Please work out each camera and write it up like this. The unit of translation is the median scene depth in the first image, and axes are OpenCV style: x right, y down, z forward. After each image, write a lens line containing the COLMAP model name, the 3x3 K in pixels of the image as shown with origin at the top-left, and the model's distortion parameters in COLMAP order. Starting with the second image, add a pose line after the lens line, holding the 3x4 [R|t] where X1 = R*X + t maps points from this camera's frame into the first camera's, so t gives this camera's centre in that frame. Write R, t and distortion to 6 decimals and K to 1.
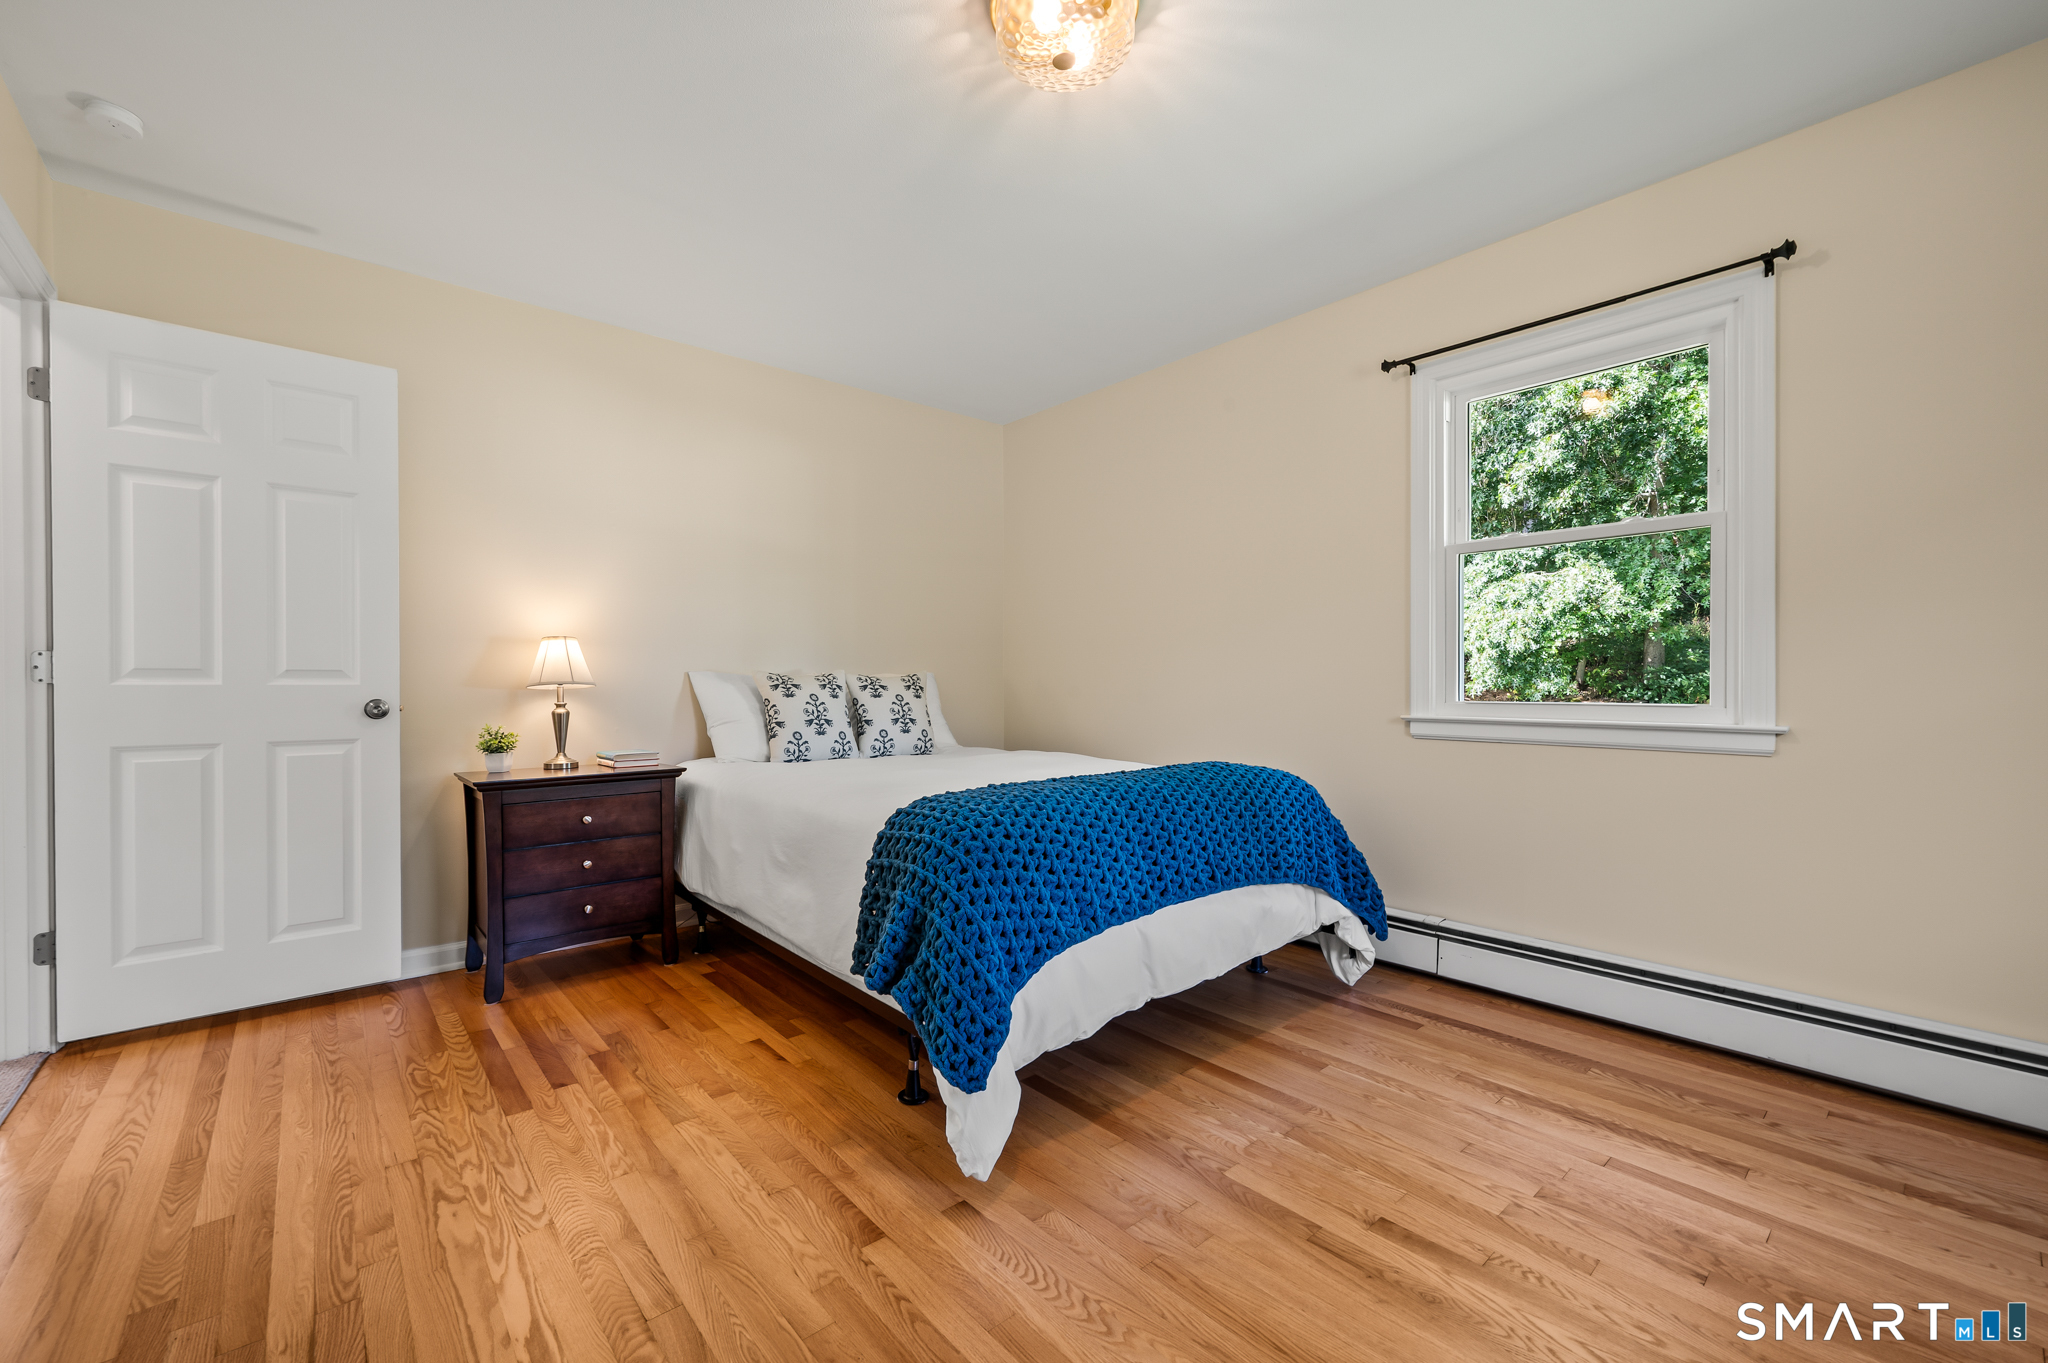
lens RADIAL K [[816.4, 0, 1021.7], [0, 816.4, 685.8], [0, 0, 1]] dist [-0.000898, -0.001046]
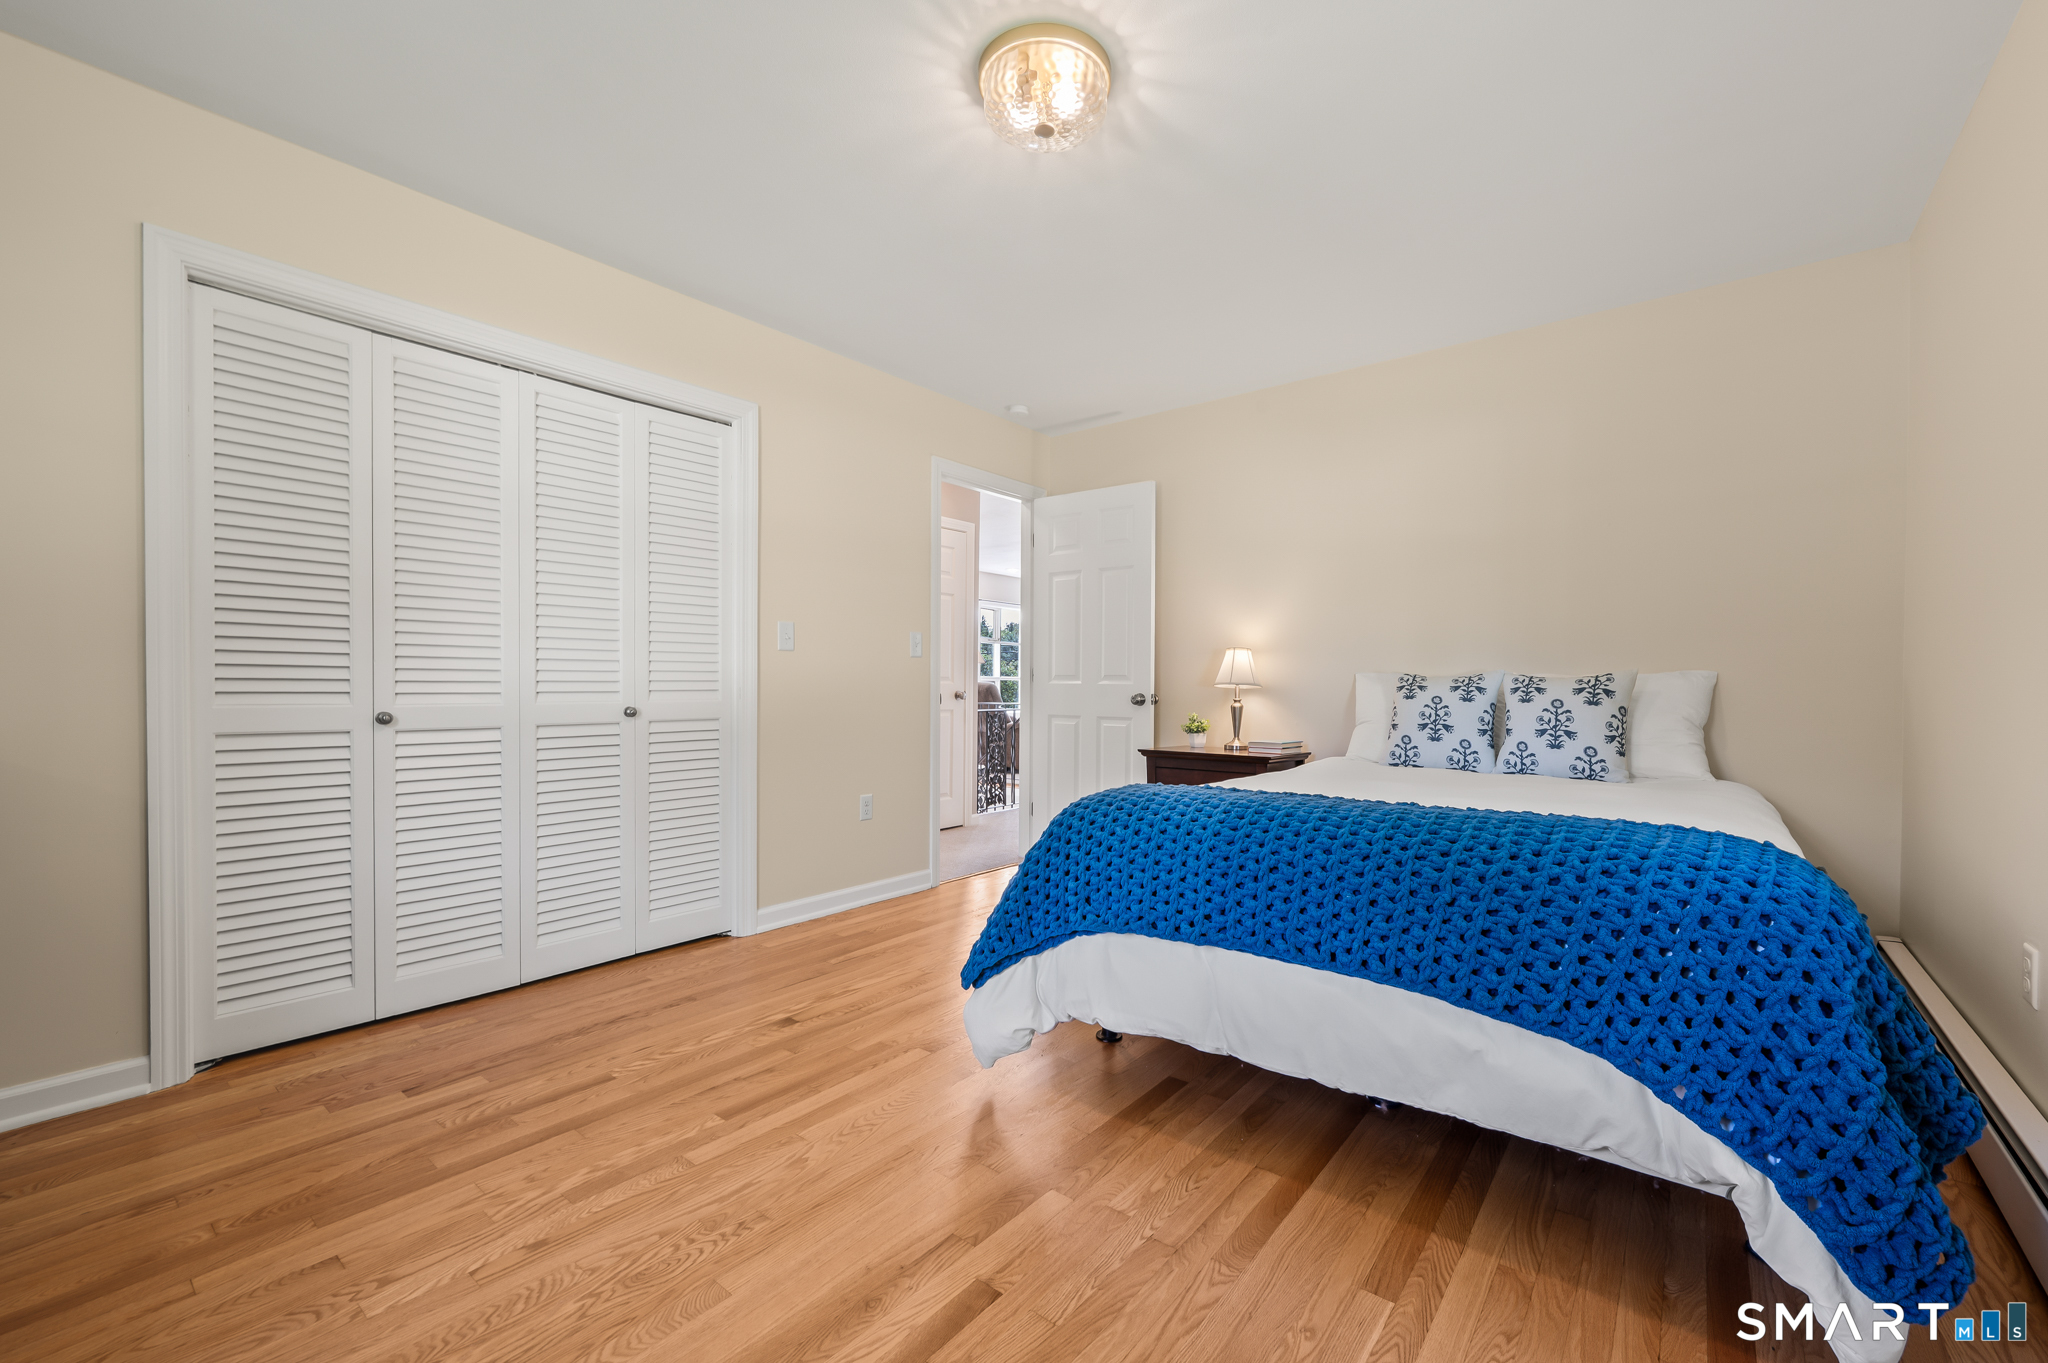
lens RADIAL K [[816.4, 0, 1026.1], [0, 816.4, 682.7], [0, 0, 1]] dist [-0.000898, -0.001046]
pose [[0.204987, 0.000894, -0.978764, 0.747936], [-0.010938, 0.999939, -0.001377, 0.001266], [0.978703, 0.010989, 0.204985, 0.485589]]
